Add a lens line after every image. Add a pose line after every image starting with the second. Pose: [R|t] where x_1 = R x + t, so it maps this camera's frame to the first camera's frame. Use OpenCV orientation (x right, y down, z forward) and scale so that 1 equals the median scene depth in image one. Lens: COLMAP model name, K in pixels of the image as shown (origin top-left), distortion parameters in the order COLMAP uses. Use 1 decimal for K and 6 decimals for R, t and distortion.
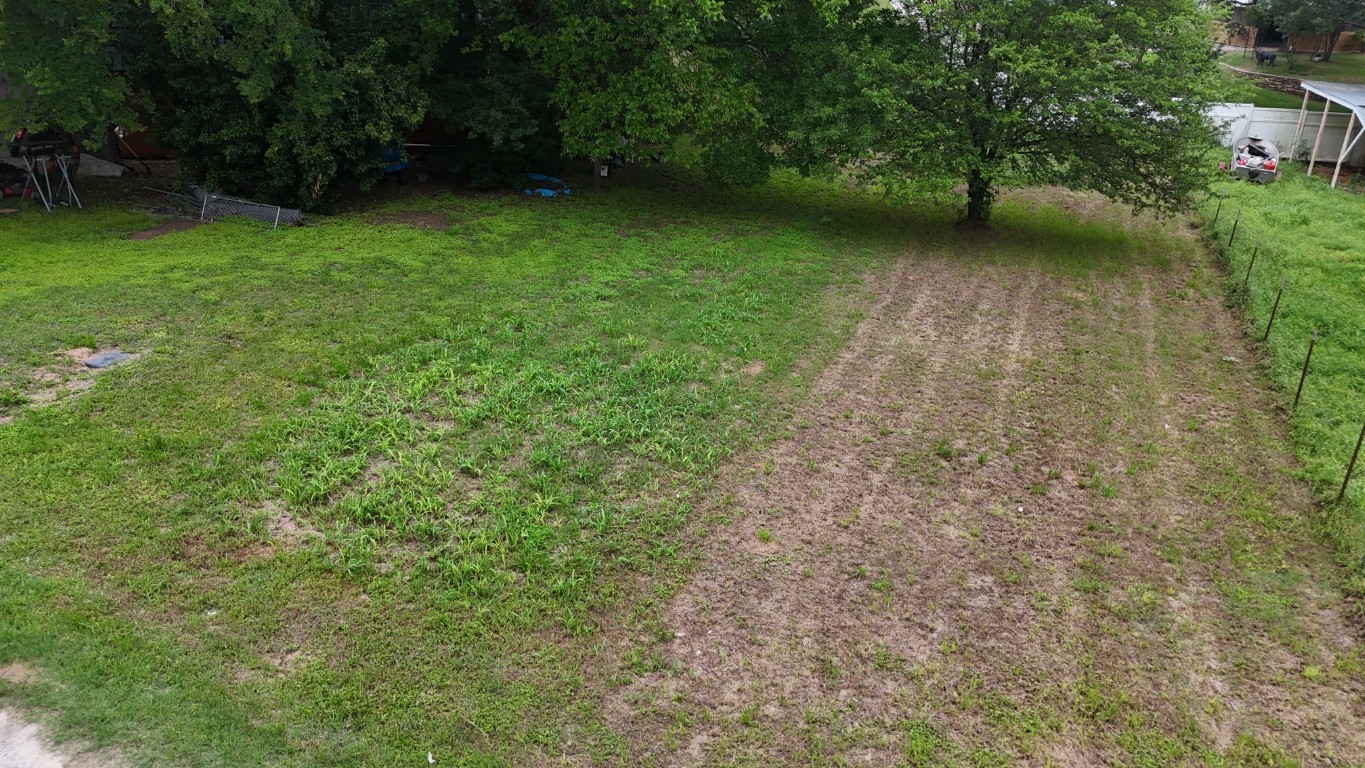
lens RADIAL K [[1008.0, 0, 682.5], [0, 1008.0, 389.1], [0, 0, 1]] dist [0.068062, -0.070678]
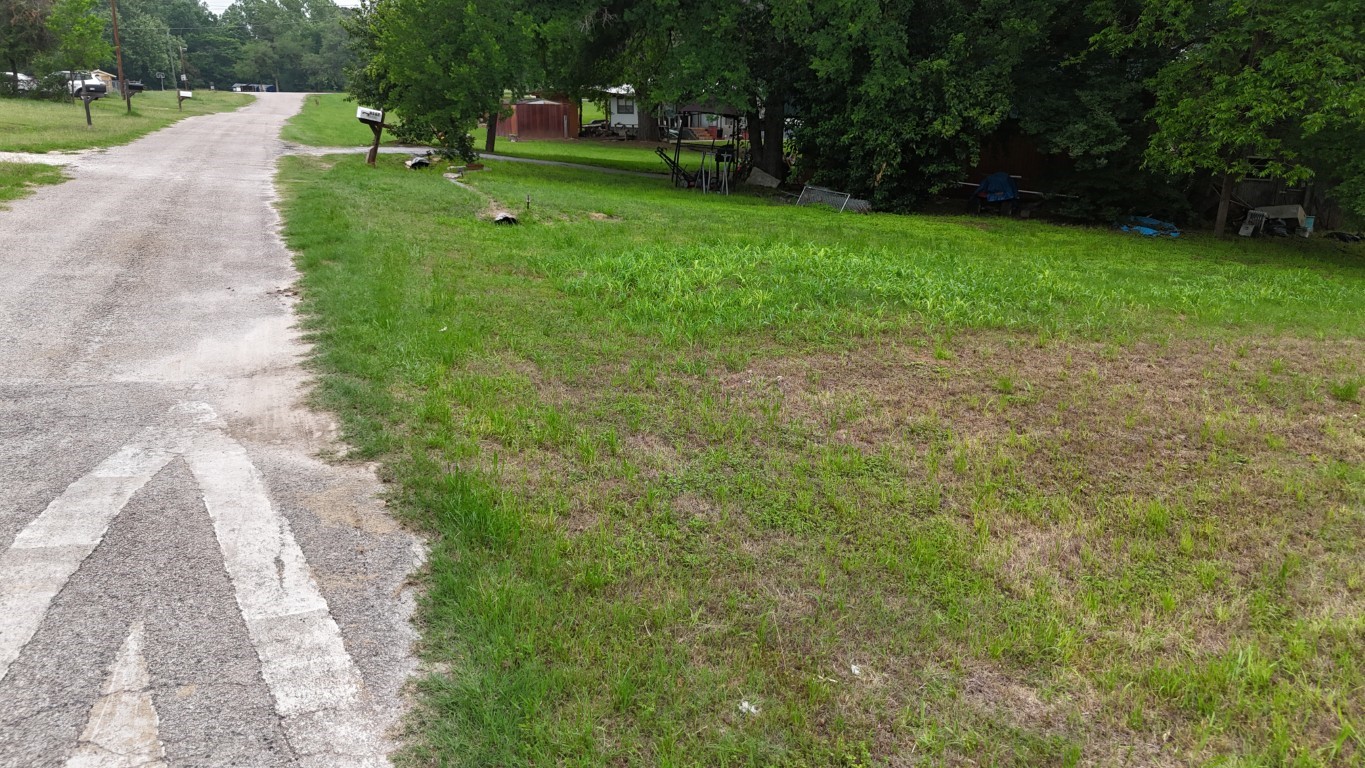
lens RADIAL K [[1008.0, 0, 687.2], [0, 1008.0, 393.5], [0, 0, 1]] dist [0.068062, -0.070678]
pose [[0.705749, 0.169711, -0.687834, 0.304588], [-0.299245, 0.951434, -0.072289, 0.177208], [0.642161, 0.256849, 0.722259, 0.150666]]
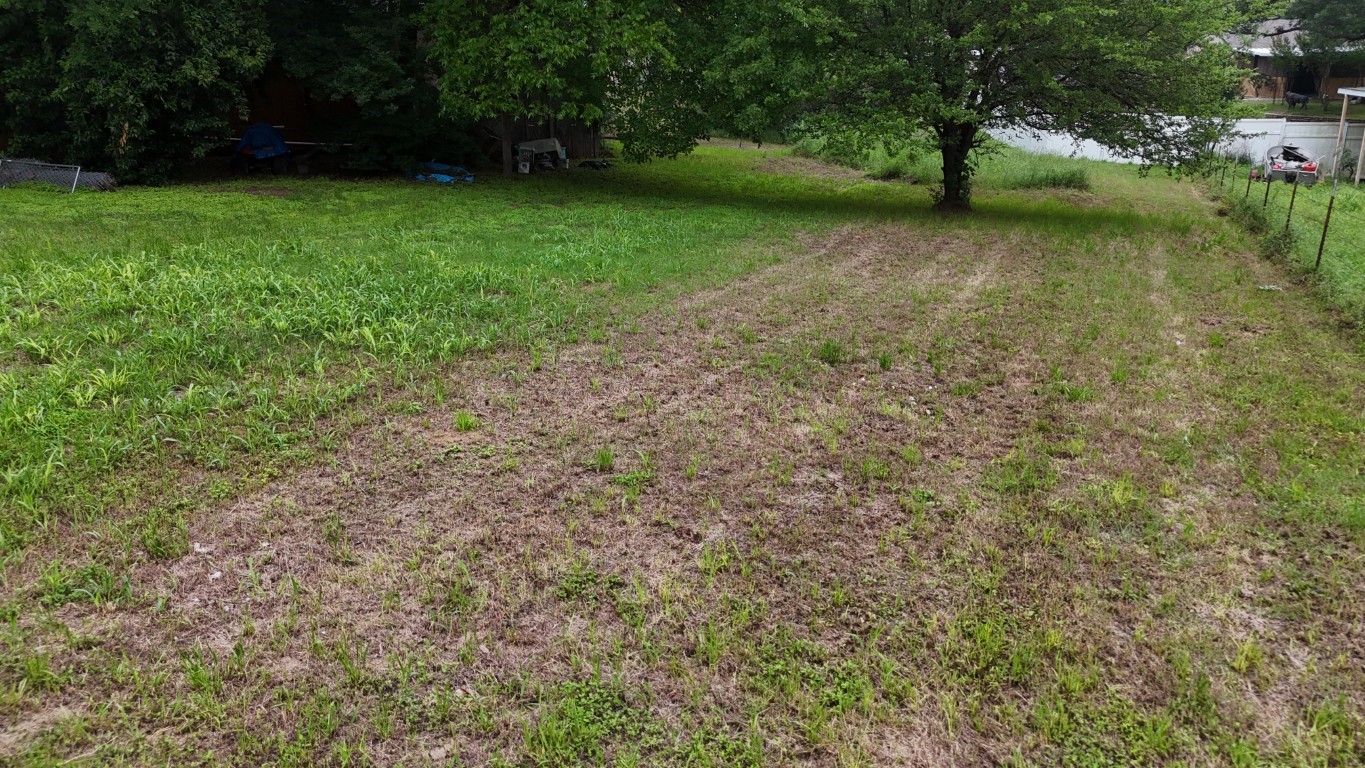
lens RADIAL K [[1008.0, 0, 683.5], [0, 1008.0, 387.8], [0, 0, 1]] dist [0.068062, -0.070678]
pose [[0.998933, -0.019932, -0.041664, 0.133240], [0.014879, 0.992872, -0.118256, 0.112613], [0.043724, 0.117510, 0.992109, 0.240181]]
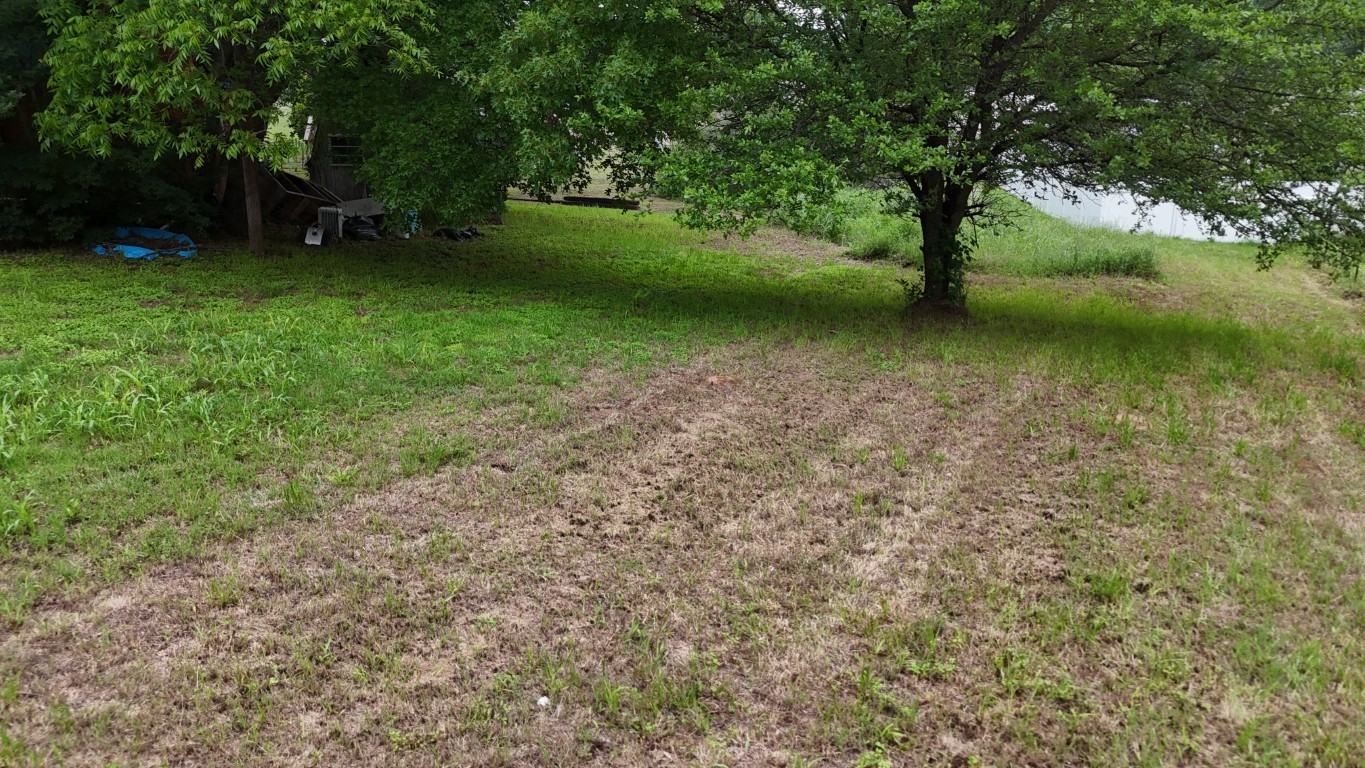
lens RADIAL K [[1008.0, 0, 676.0], [0, 1008.0, 379.0], [0, 0, 1]] dist [0.068062, -0.070678]
pose [[0.995124, -0.003021, -0.098585, 0.280865], [-0.015965, 0.981416, -0.191224, -0.034767], [0.097331, 0.191866, 0.976583, 0.664861]]
